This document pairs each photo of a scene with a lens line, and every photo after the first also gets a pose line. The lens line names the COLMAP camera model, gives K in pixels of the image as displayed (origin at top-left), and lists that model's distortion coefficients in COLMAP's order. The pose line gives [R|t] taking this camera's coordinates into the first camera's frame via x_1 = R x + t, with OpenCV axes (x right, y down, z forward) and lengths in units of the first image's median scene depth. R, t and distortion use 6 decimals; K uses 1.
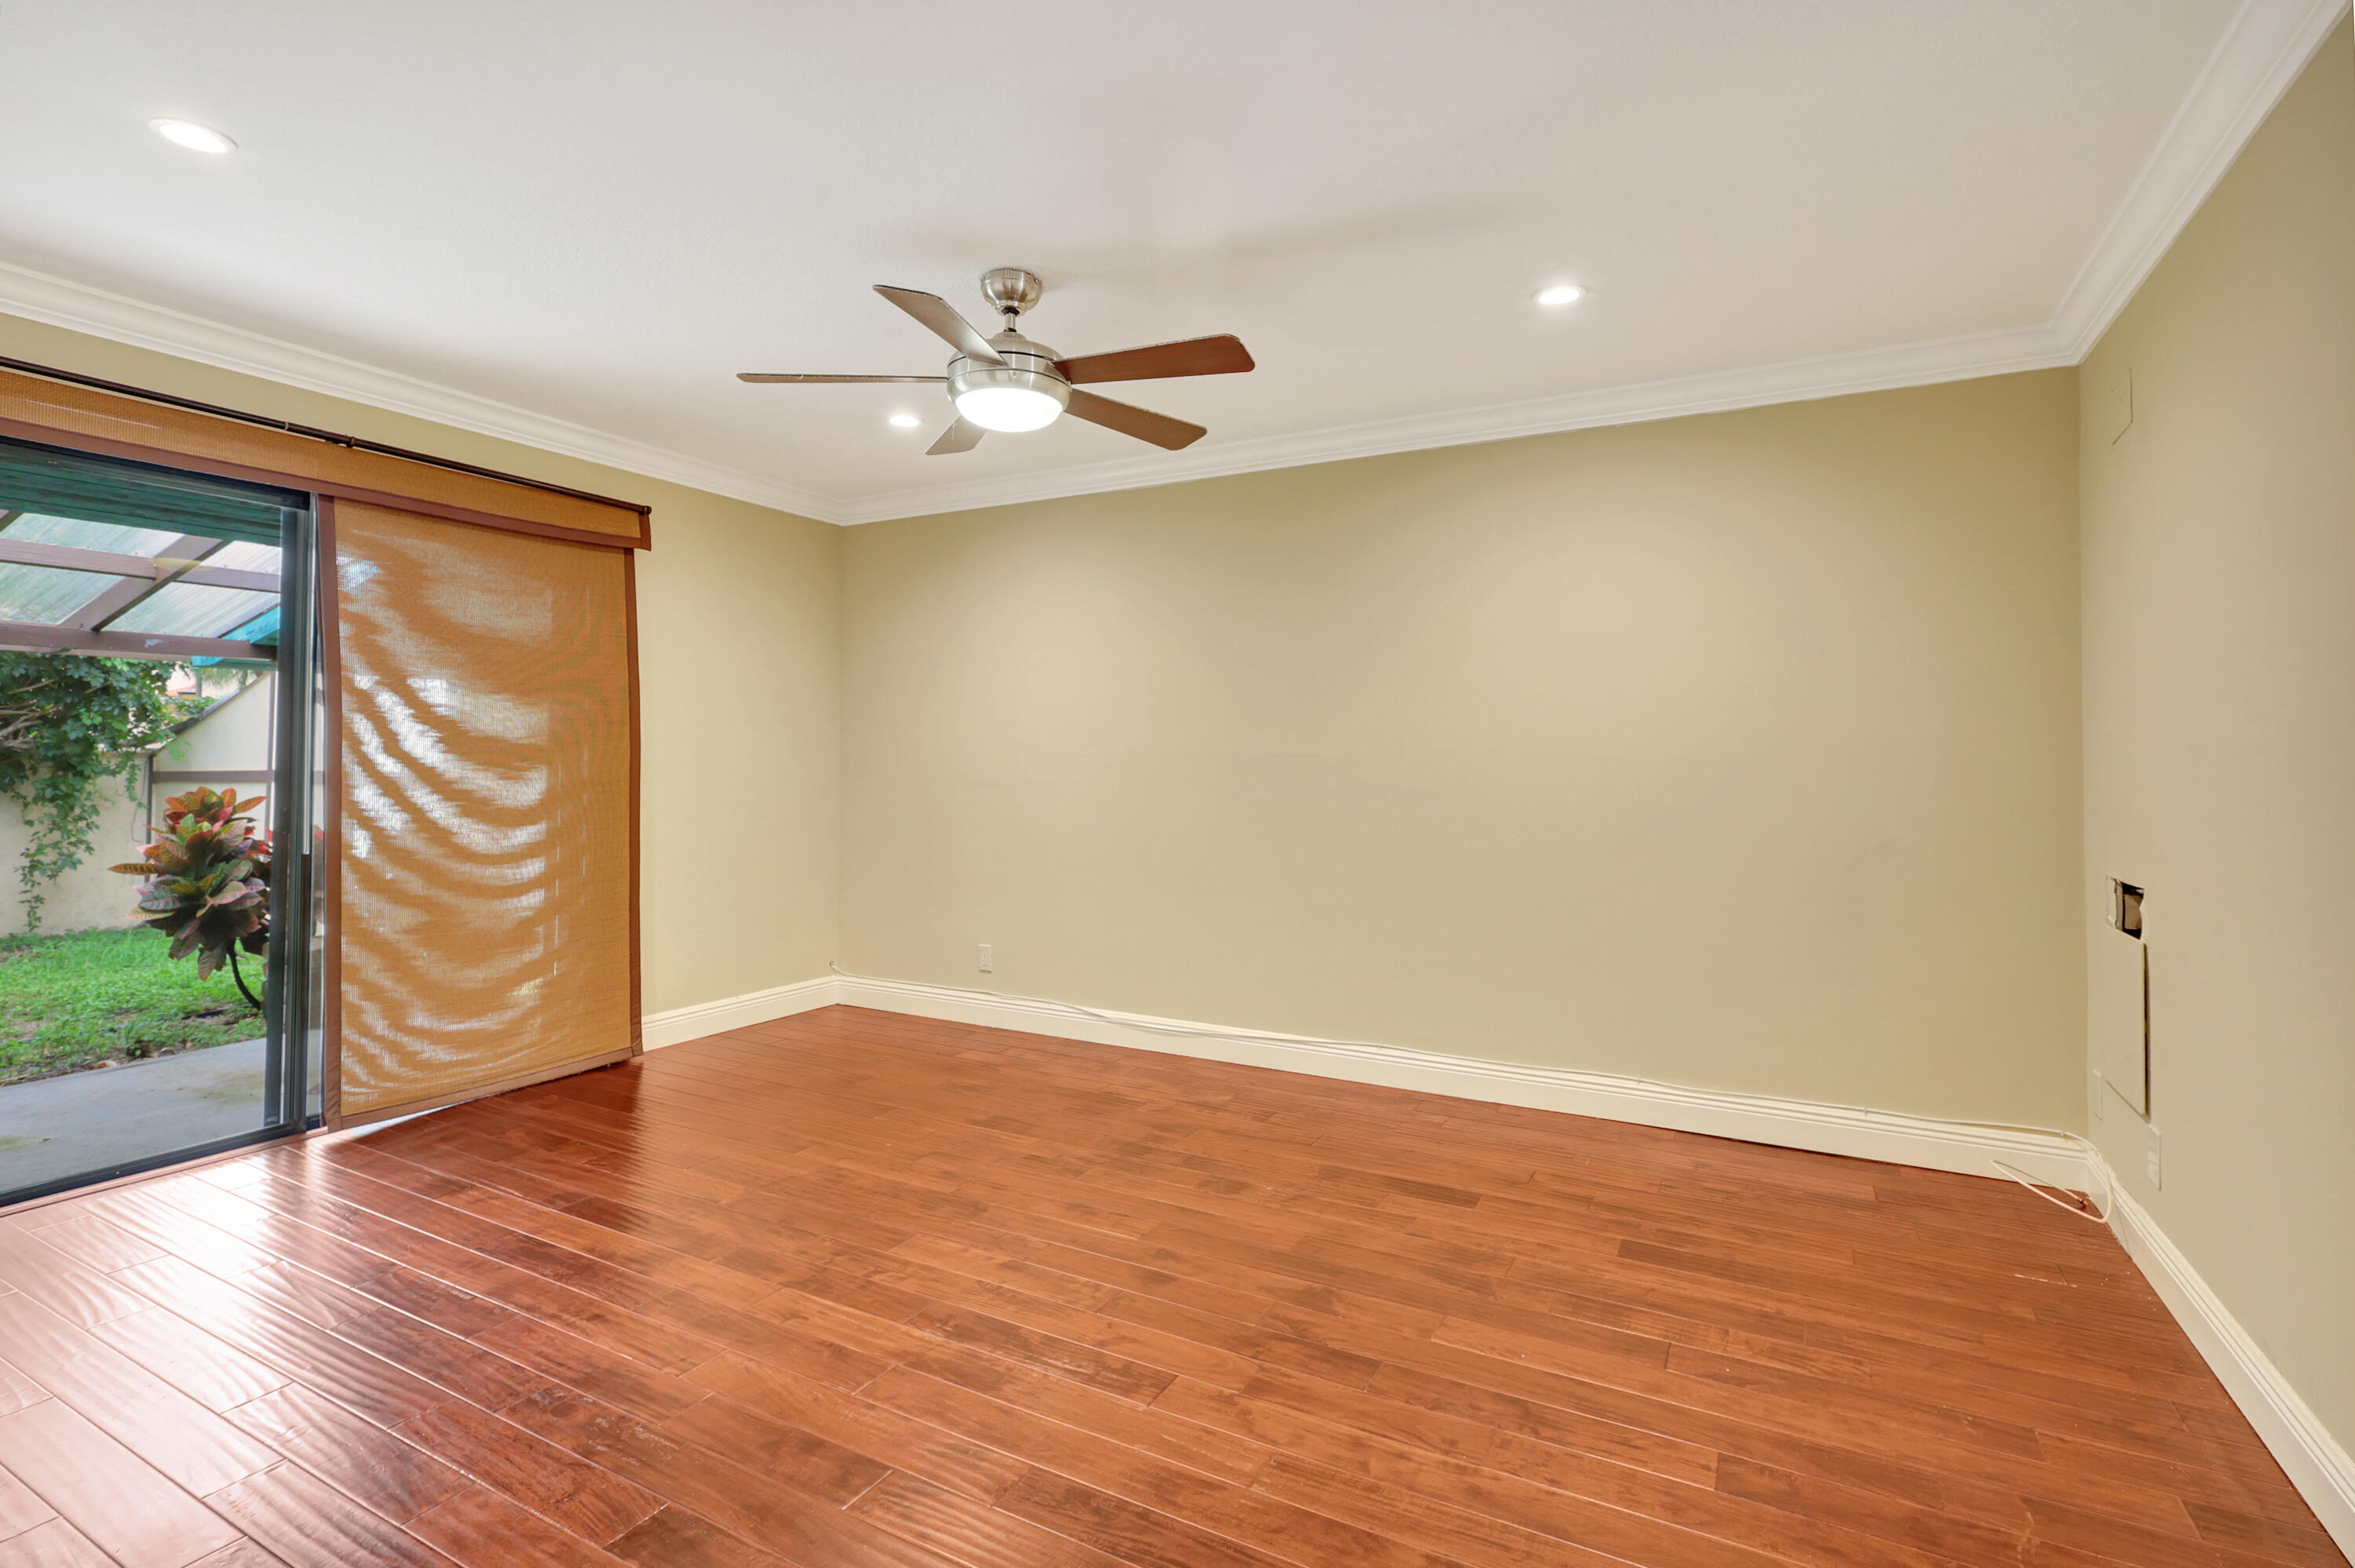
lens RADIAL K [[1088.2, 0, 1159.2], [0, 1088.2, 716.7], [0, 0, 1]] dist [-0.008148, 0.001452]
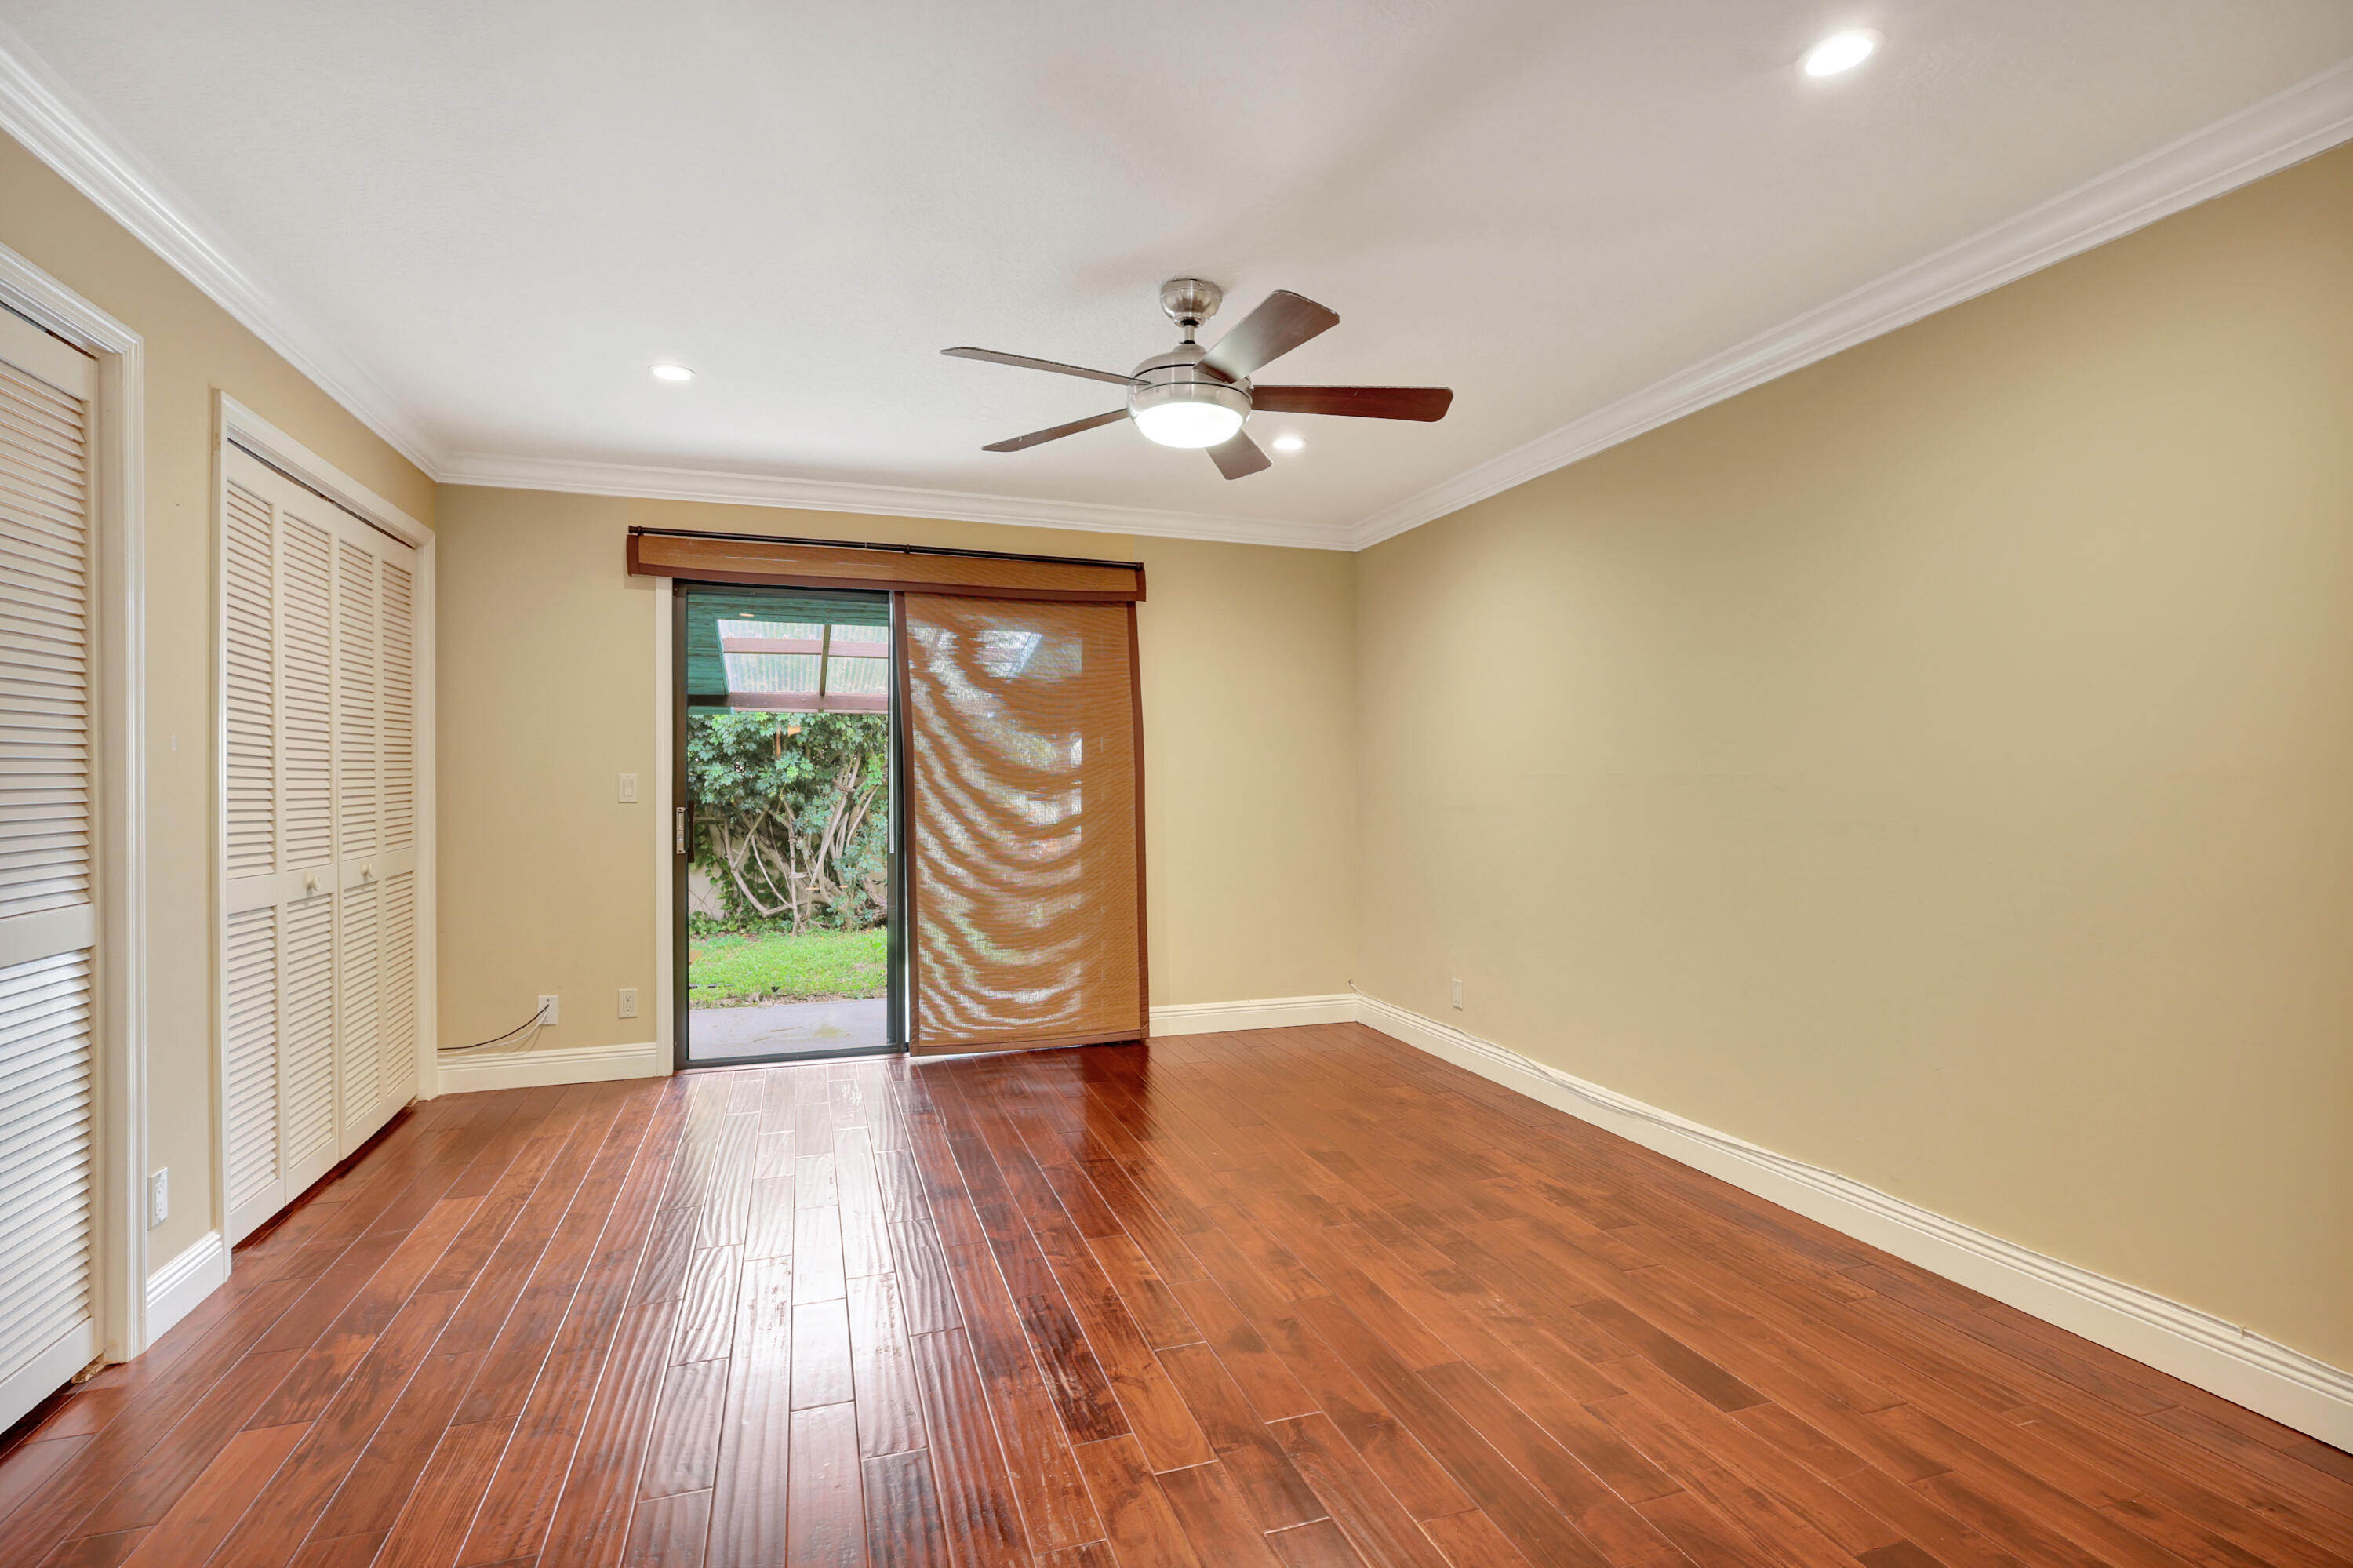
lens RADIAL K [[1087.5, 0, 1171.9], [0, 1087.5, 765.8], [0, 0, 1]] dist [-0.008148, 0.001452]
pose [[0.748129, -0.015167, -0.663380, 0.385727], [0.029578, 0.999507, 0.010504, 0.011287], [0.662893, -0.027480, 0.748209, 0.192482]]
